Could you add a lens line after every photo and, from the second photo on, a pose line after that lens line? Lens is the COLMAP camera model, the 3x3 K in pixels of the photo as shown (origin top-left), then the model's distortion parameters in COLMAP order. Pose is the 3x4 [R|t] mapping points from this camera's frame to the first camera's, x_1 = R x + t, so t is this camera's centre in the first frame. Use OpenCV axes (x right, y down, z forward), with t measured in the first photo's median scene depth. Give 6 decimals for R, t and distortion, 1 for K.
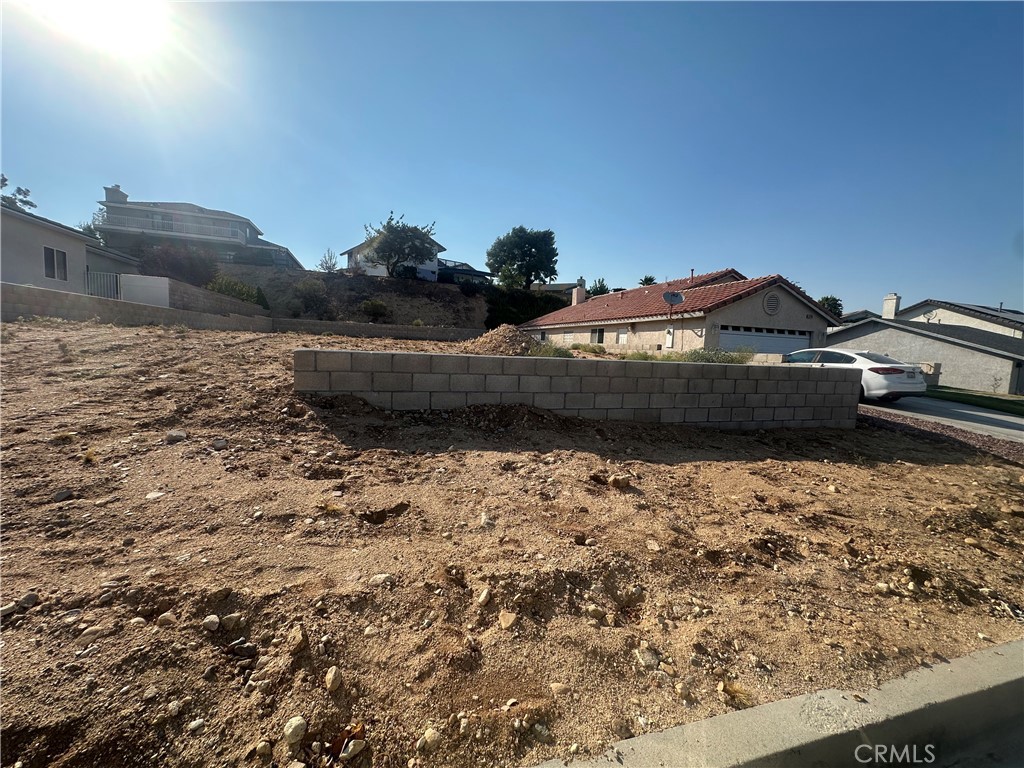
lens RADIAL K [[401.4, 0, 506.1], [0, 401.4, 381.7], [0, 0, 1]] dist [-0.001495, 0.000747]
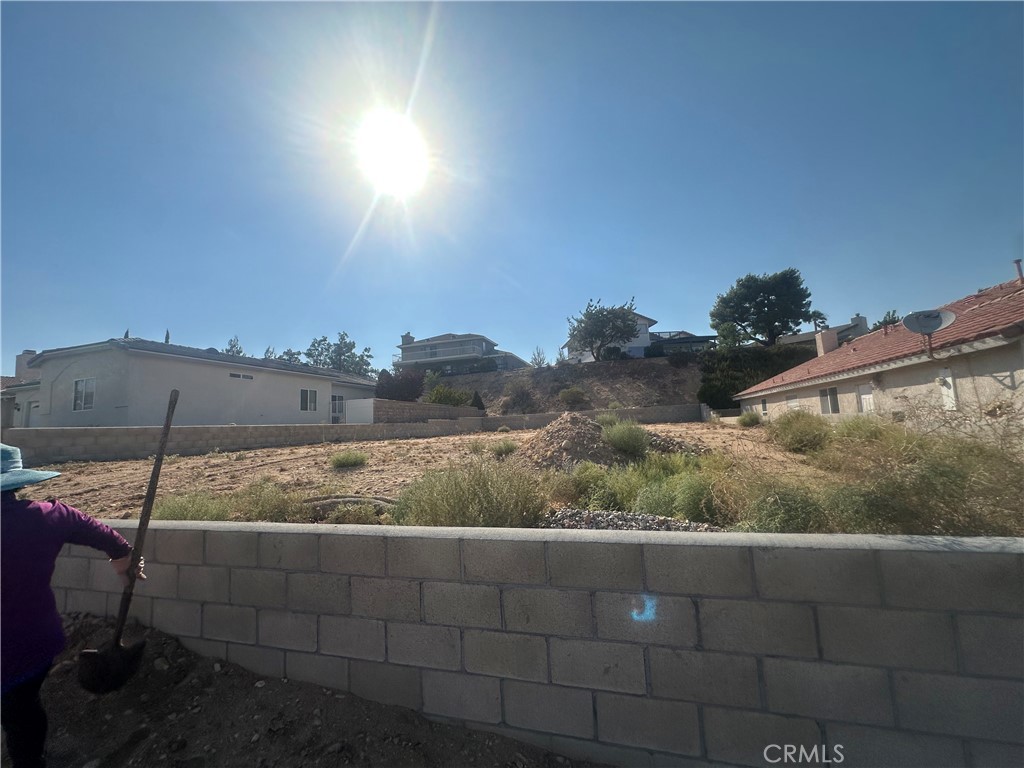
lens RADIAL K [[402.1, 0, 514.9], [0, 402.1, 383.5], [0, 0, 1]] dist [-0.003672, 0.000499]
pose [[0.823383, -0.145566, -0.548499, 0.248484], [0.037346, 0.978346, -0.203580, -0.038081], [0.566256, 0.147140, 0.810990, 0.261624]]
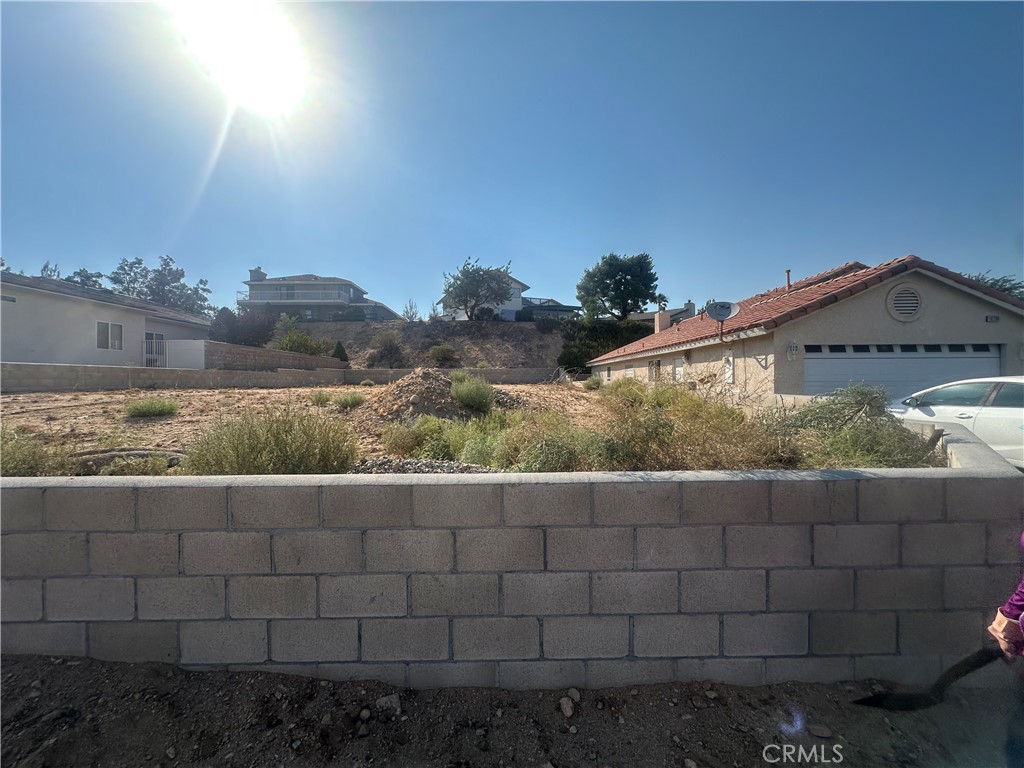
lens RADIAL K [[401.3, 0, 510.2], [0, 401.3, 383.2], [0, 0, 1]] dist [-0.002045, 0.000461]
pose [[0.955436, -0.047256, -0.291392, 0.274599], [0.021205, 0.995540, -0.091922, -0.034464], [0.294436, 0.081646, 0.952177, 0.270588]]
